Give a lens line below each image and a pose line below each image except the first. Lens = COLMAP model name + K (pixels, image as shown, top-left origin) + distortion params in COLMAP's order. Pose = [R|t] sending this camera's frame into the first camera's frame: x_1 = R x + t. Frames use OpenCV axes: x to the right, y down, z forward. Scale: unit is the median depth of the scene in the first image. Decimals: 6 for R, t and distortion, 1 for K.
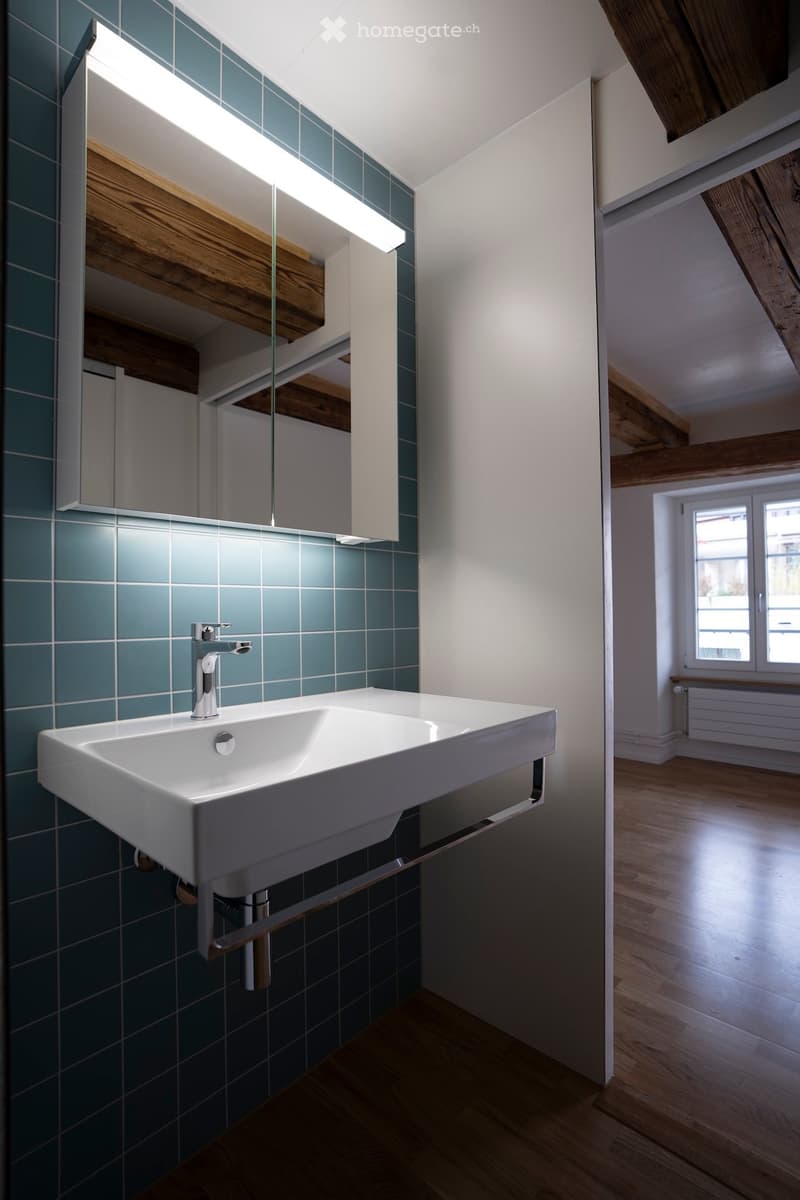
lens RADIAL K [[553.1, 0, 400.0], [0, 553.1, 600.0], [0, 0, 1]] dist [-0.065164, 0.027716]
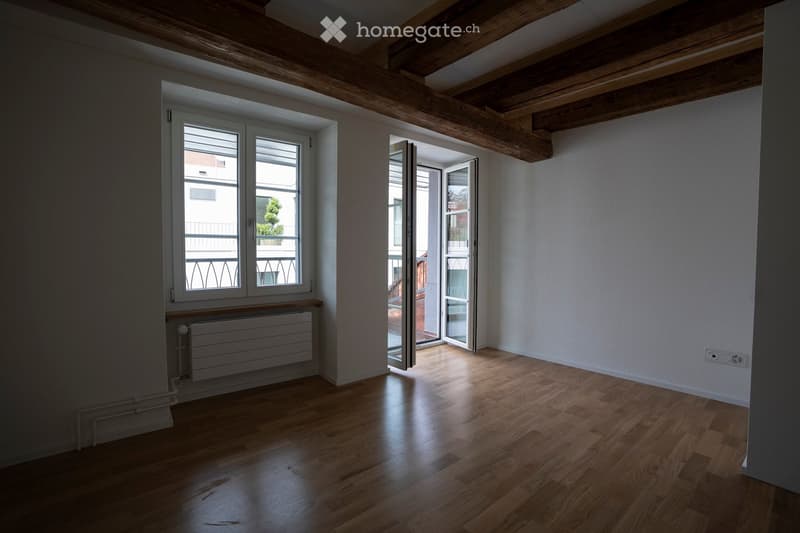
lens RADIAL K [[368.8, 0, 400.0], [0, 368.8, 266.5], [0, 0, 1]] dist [-0.065164, 0.027716]
pose [[0.141553, -0.028723, 0.989514, 0.010776], [-0.023233, 0.999207, 0.032328, 0.043131], [-0.989658, -0.027565, 0.140774, 0.594513]]
